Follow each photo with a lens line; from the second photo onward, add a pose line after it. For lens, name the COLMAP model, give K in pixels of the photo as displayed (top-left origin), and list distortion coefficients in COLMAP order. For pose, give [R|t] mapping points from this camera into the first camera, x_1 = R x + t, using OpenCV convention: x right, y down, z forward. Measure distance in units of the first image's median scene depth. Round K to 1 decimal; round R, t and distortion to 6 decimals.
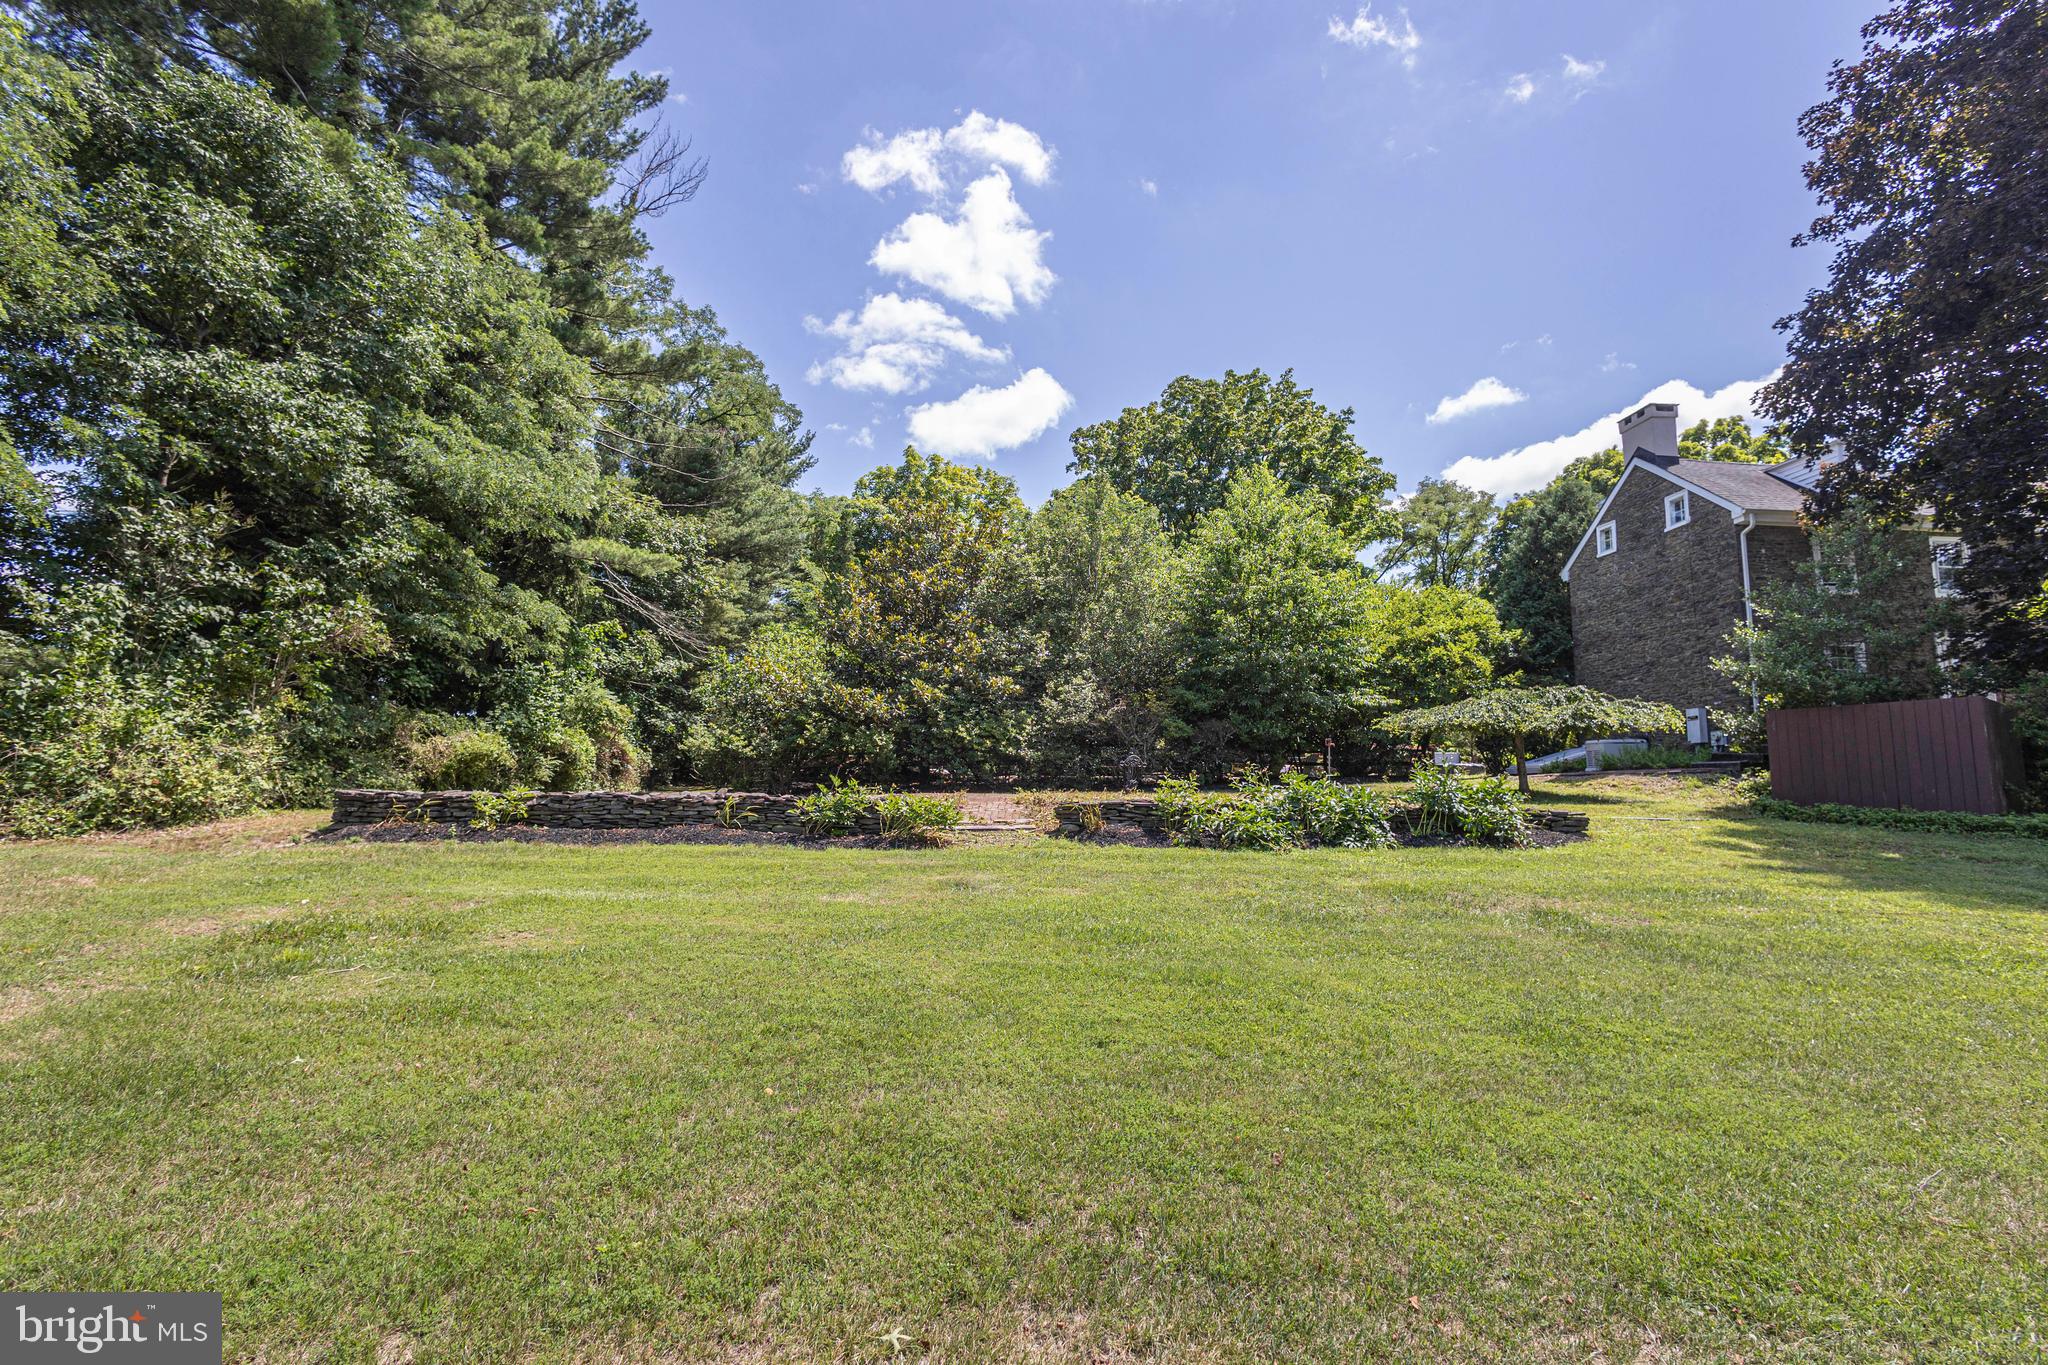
lens RADIAL K [[982.7, 0, 1018.9], [0, 982.7, 695.1], [0, 0, 1]] dist [0.002062, 0.000720]
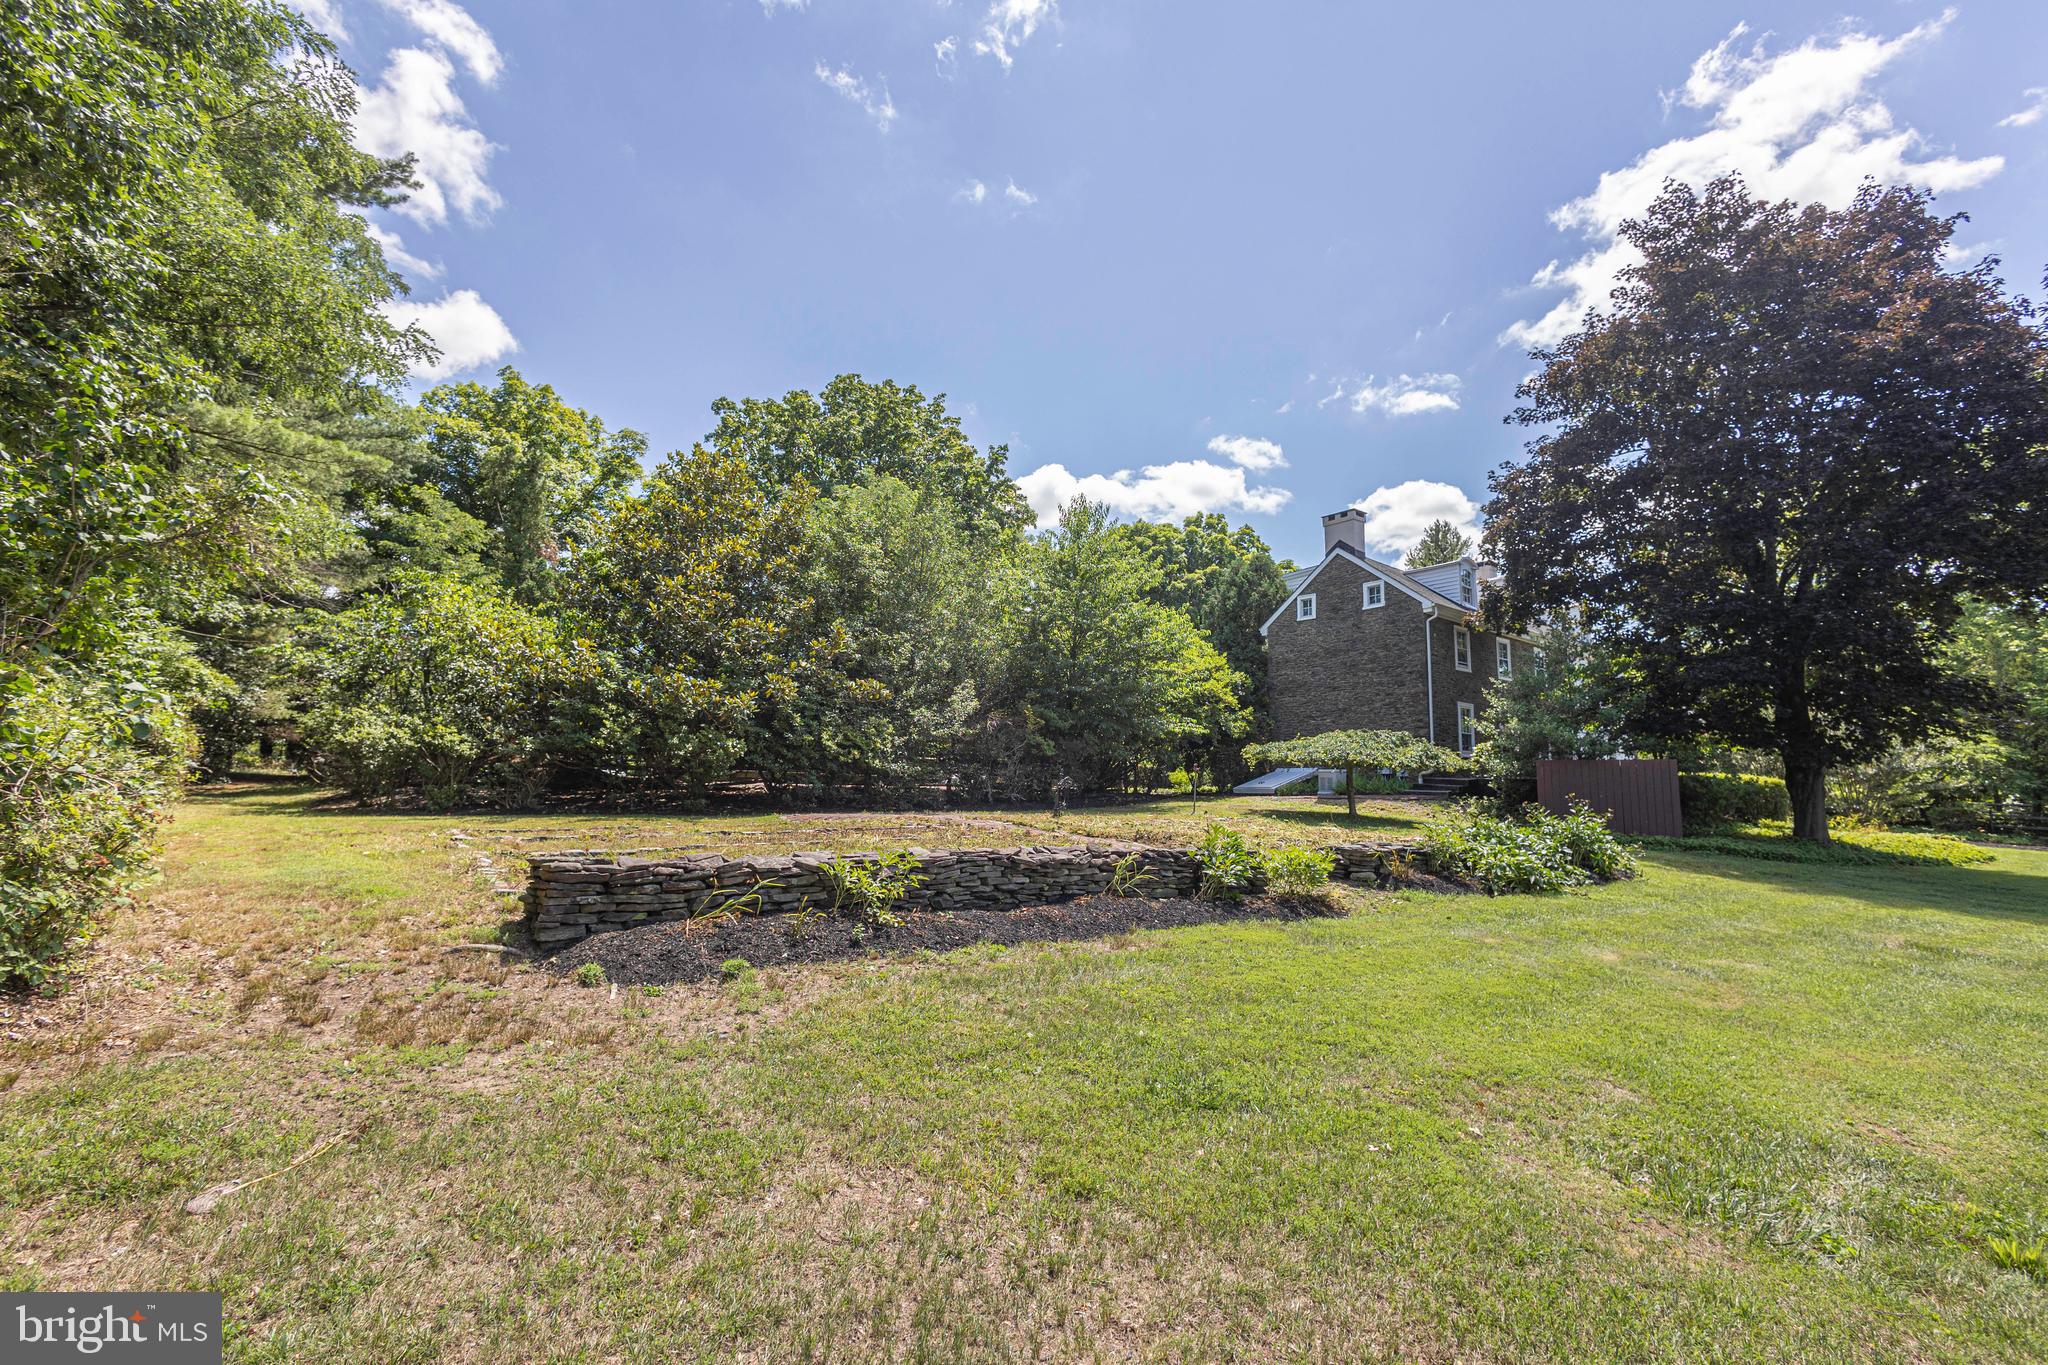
lens RADIAL K [[940.6, 0, 1018.7], [0, 940.6, 684.1], [0, 0, 1]] dist [0.015120, -0.007257]
pose [[0.810298, 0.074469, 0.581267, -0.286840], [-0.071856, 0.997034, -0.027567, -0.000456], [-0.581596, -0.019430, 0.813246, 0.167615]]
